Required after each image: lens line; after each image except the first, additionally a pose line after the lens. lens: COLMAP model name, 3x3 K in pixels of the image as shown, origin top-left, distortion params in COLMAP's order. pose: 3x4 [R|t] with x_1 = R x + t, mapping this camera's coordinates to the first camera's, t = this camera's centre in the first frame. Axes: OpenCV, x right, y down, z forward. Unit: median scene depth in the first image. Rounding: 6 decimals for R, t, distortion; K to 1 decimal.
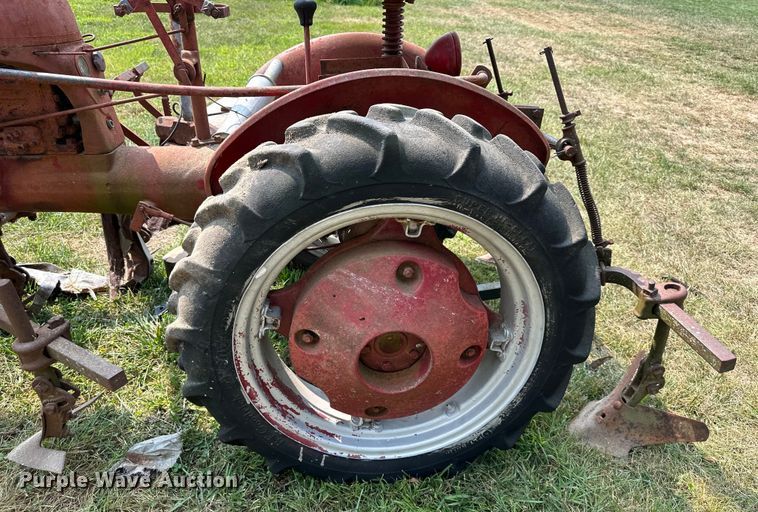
lens RADIAL K [[528.9, 0, 374.6], [0, 528.9, 284.8], [0, 0, 1]] dist [0.024556, -0.019581]
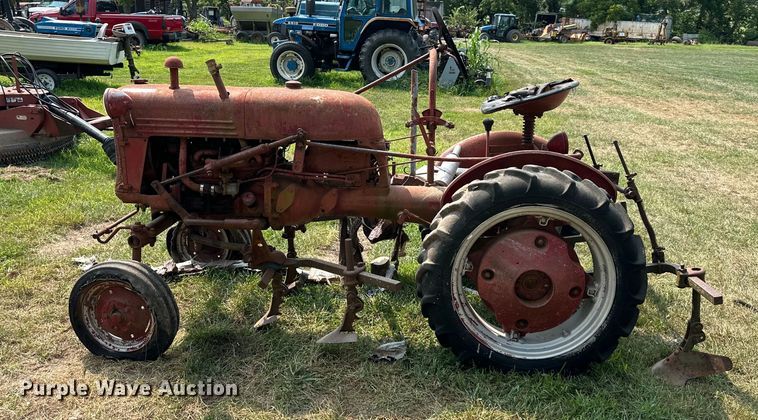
lens RADIAL K [[584.4, 0, 382.5], [0, 584.4, 201.9], [0, 0, 1]] dist [0.036161, -0.053515]
pose [[0.985191, 0.025574, -0.169542, -0.135615], [-0.074352, 0.954729, -0.288036, 0.444196], [0.154501, 0.296376, 0.942492, -1.076995]]
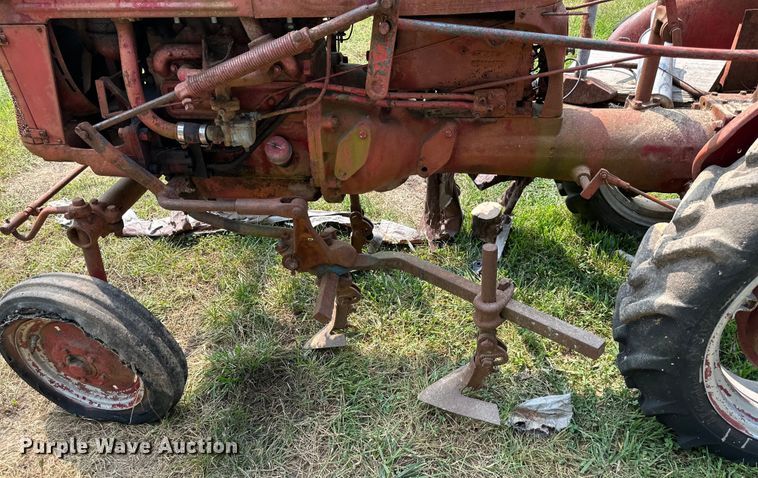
lens RADIAL K [[520.3, 0, 385.9], [0, 520.3, 287.2], [0, 0, 1]] dist [0.007858, -0.011973]
pose [[0.977126, 0.079915, -0.197076, -0.586529], [-0.058018, 0.991729, 0.114488, -0.025070], [0.204595, -0.100435, 0.973680, -0.037379]]
